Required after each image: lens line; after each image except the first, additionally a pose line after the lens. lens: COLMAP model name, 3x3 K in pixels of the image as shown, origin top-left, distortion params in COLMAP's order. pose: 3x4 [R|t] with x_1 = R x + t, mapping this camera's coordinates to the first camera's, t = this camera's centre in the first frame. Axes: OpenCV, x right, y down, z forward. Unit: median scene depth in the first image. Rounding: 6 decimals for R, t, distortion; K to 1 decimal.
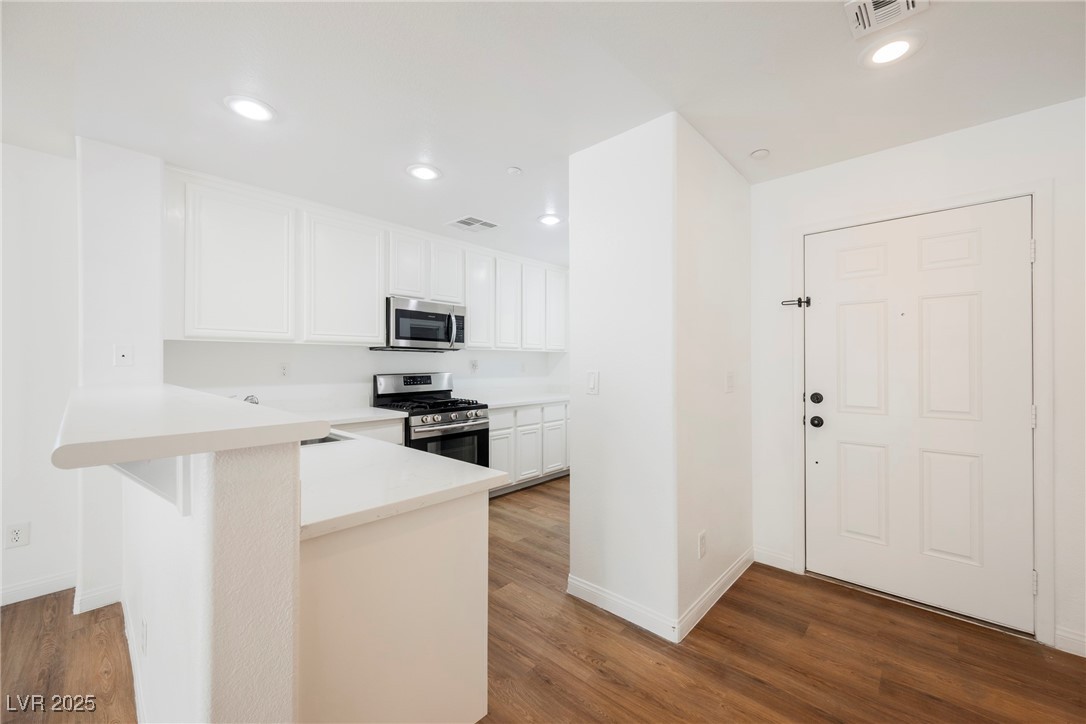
lens RADIAL K [[427.4, 0, 550.5], [0, 427.4, 359.4], [0, 0, 1]] dist [0.000490, -0.000560]
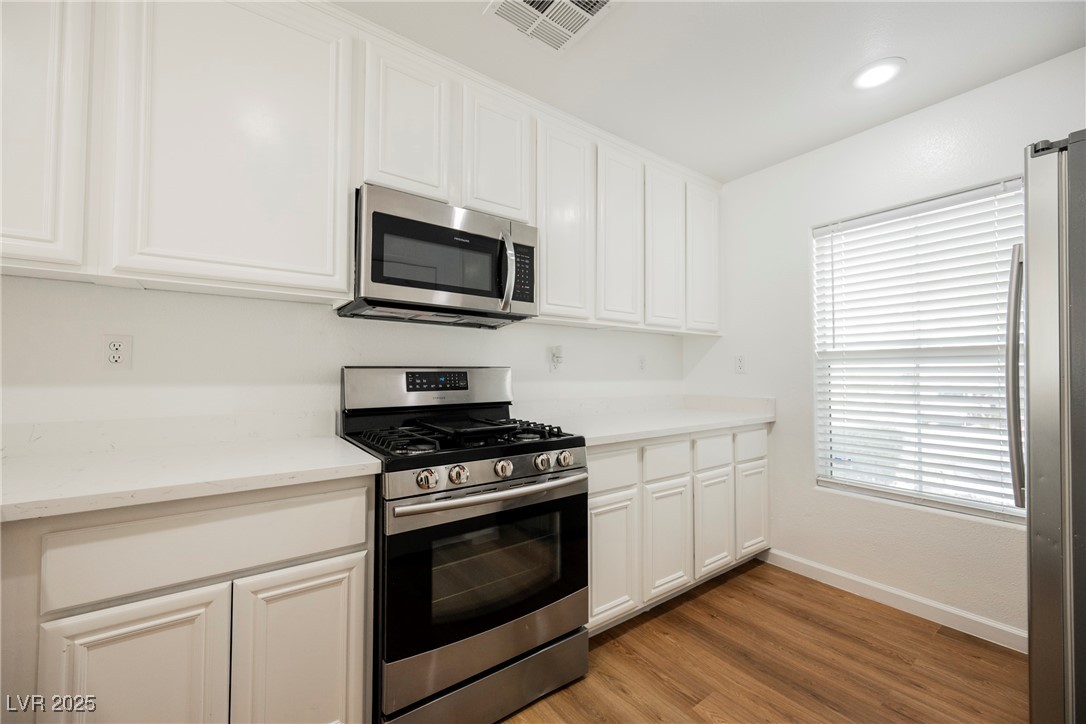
lens RADIAL K [[427.4, 0, 542.0], [0, 427.4, 362.8], [0, 0, 1]] dist [0.000490, -0.000560]
pose [[0.977457, -0.003824, -0.211102, -0.095653], [0.000006, 0.999837, -0.018081, 0.037057], [0.211137, 0.017672, 0.977297, 0.553727]]
